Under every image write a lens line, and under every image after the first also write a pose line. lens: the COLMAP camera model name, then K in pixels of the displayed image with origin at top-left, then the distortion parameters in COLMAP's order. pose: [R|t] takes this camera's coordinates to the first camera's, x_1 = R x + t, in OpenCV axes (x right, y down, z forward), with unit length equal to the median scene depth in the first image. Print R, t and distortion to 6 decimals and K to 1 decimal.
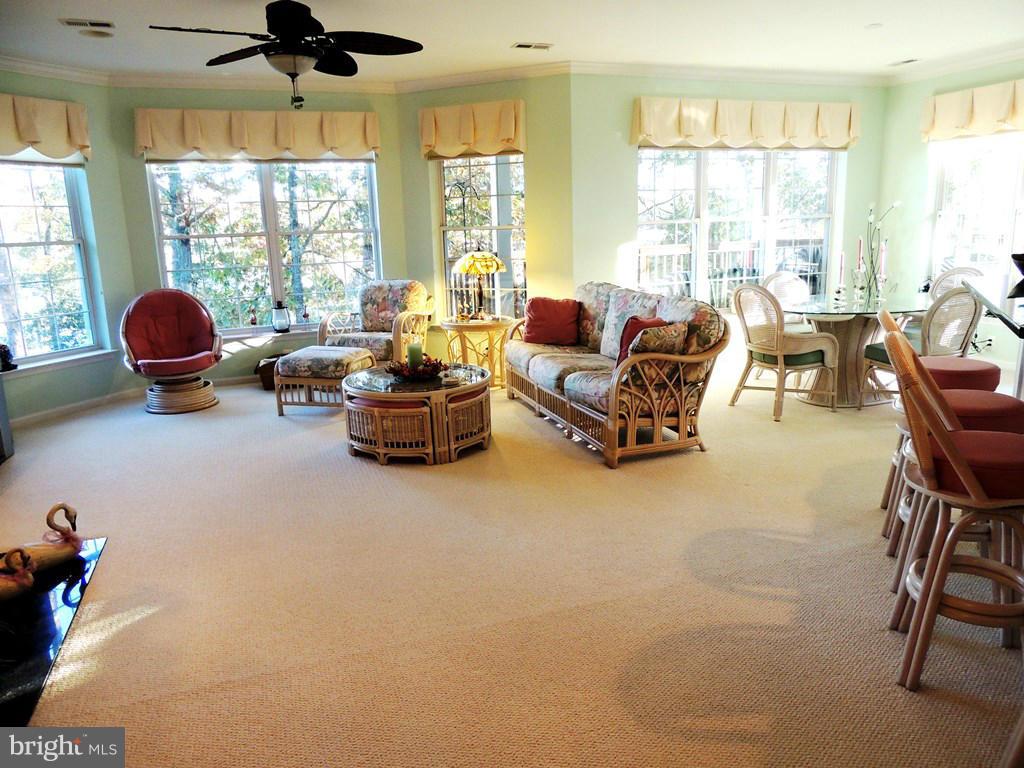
lens RADIAL K [[715.2, 0, 512.0], [0, 715.2, 384.0], [0, 0, 1]] dist [-0.028462, 0.002925]
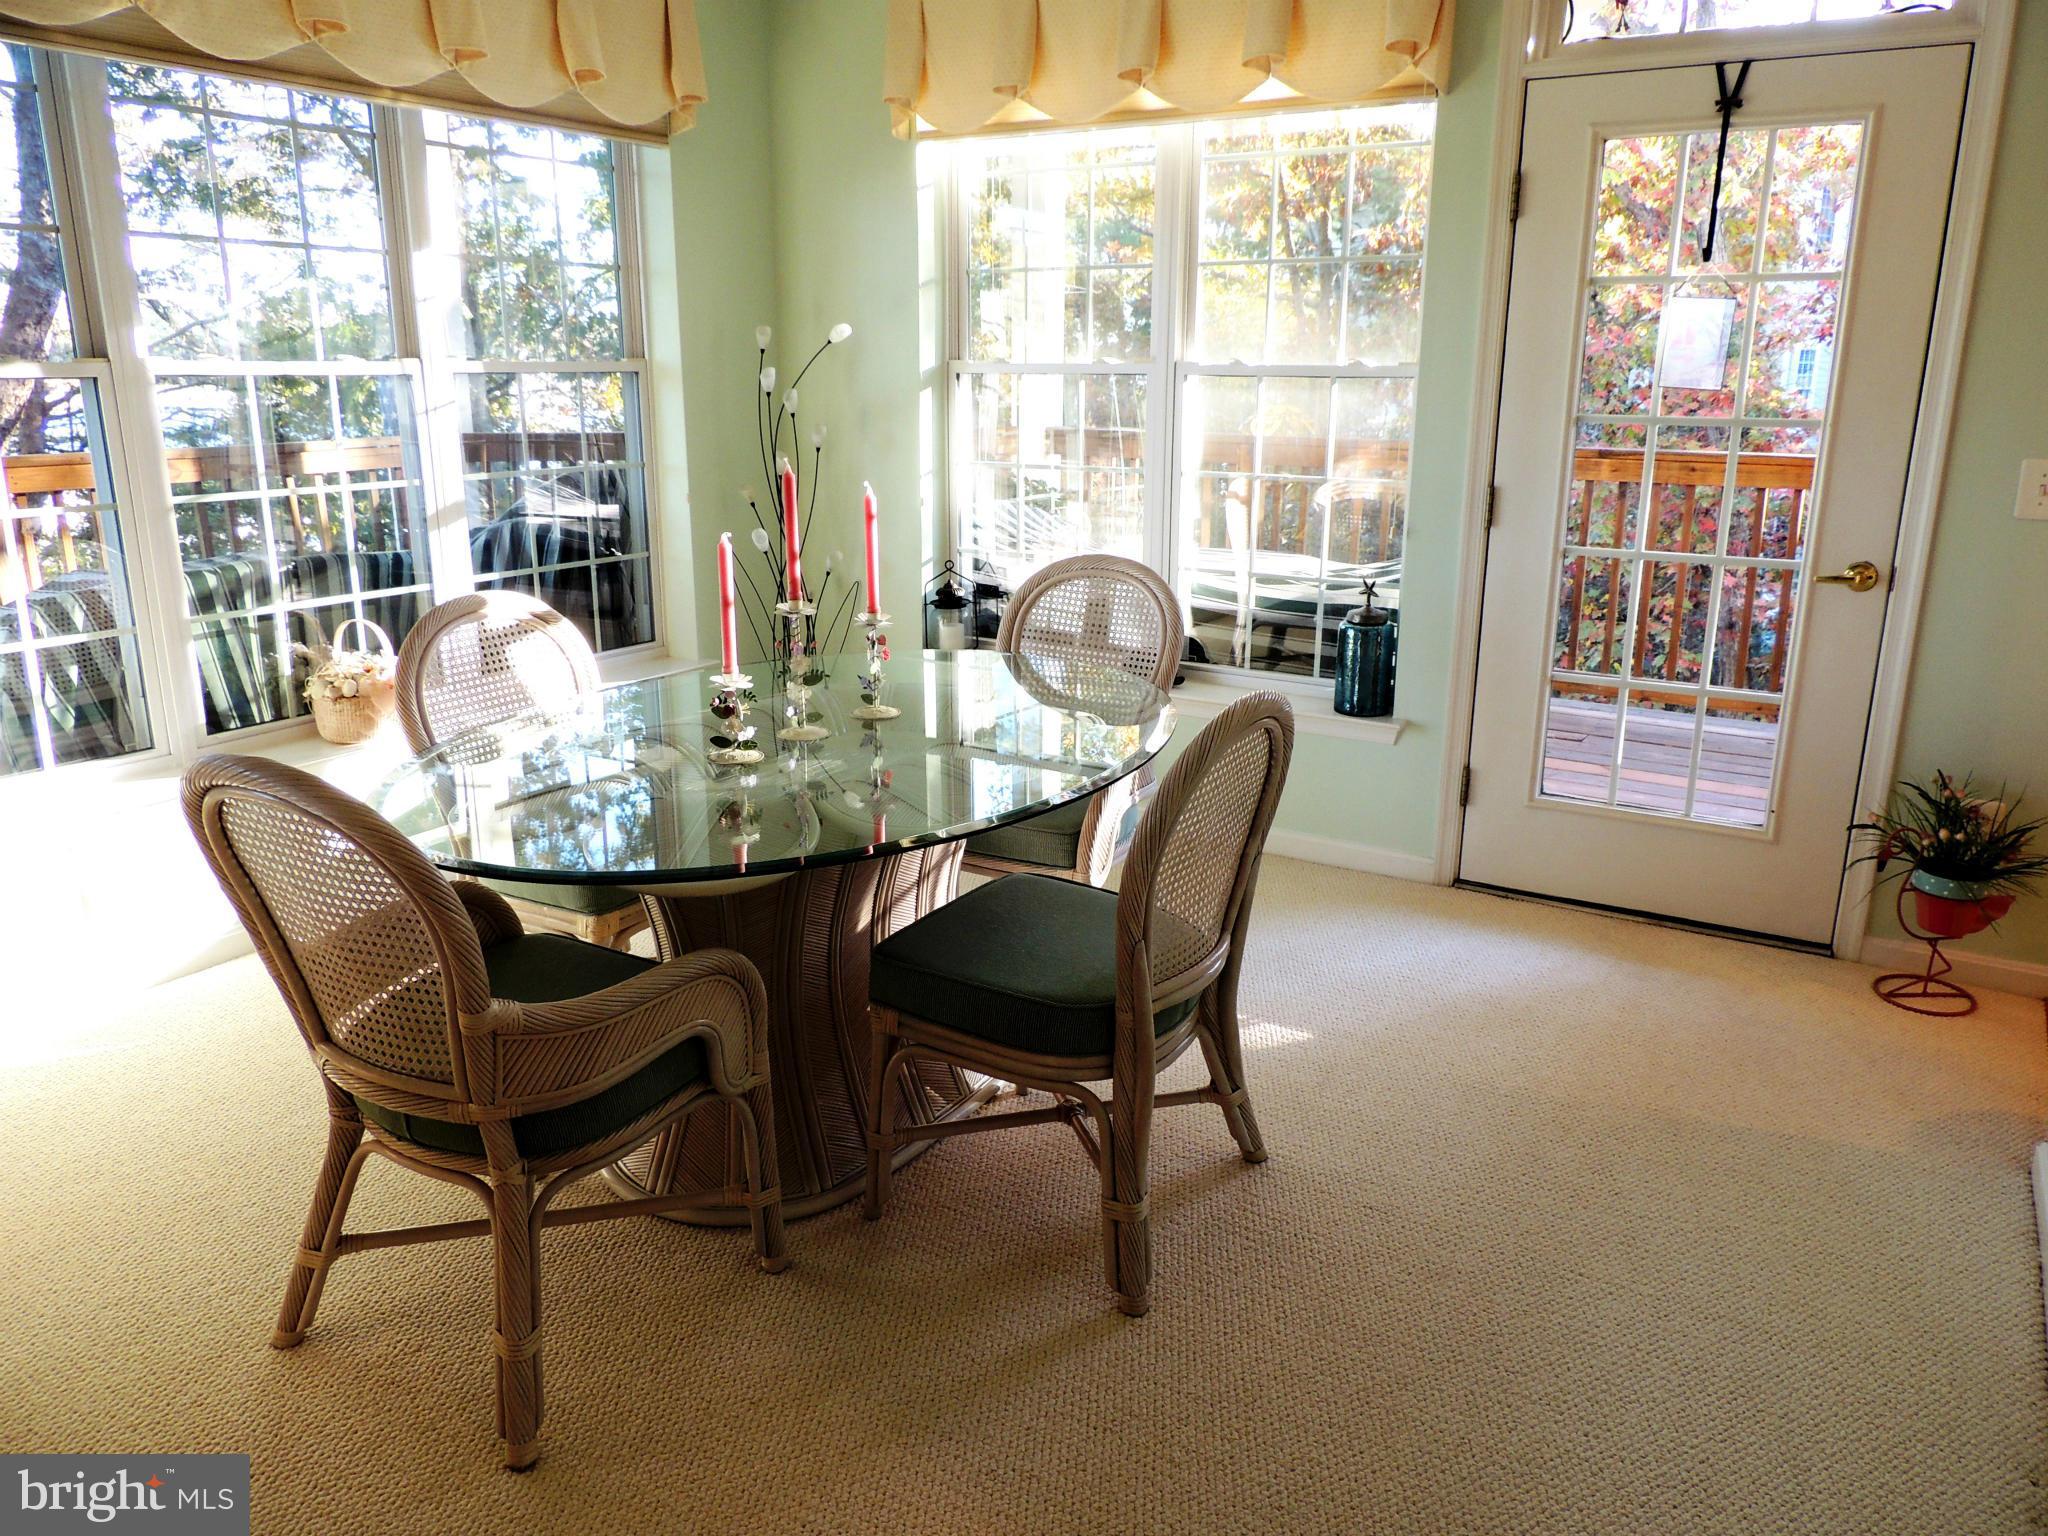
lens RADIAL K [[1430.5, 0, 1024.0], [0, 1430.5, 768.0], [0, 0, 1]] dist [-0.028462, 0.002925]
pose [[0.780411, -0.133460, 0.610858, 0.203805], [0.106177, 0.991053, 0.080877, -0.109951], [-0.616187, 0.001742, 0.787598, 0.468452]]
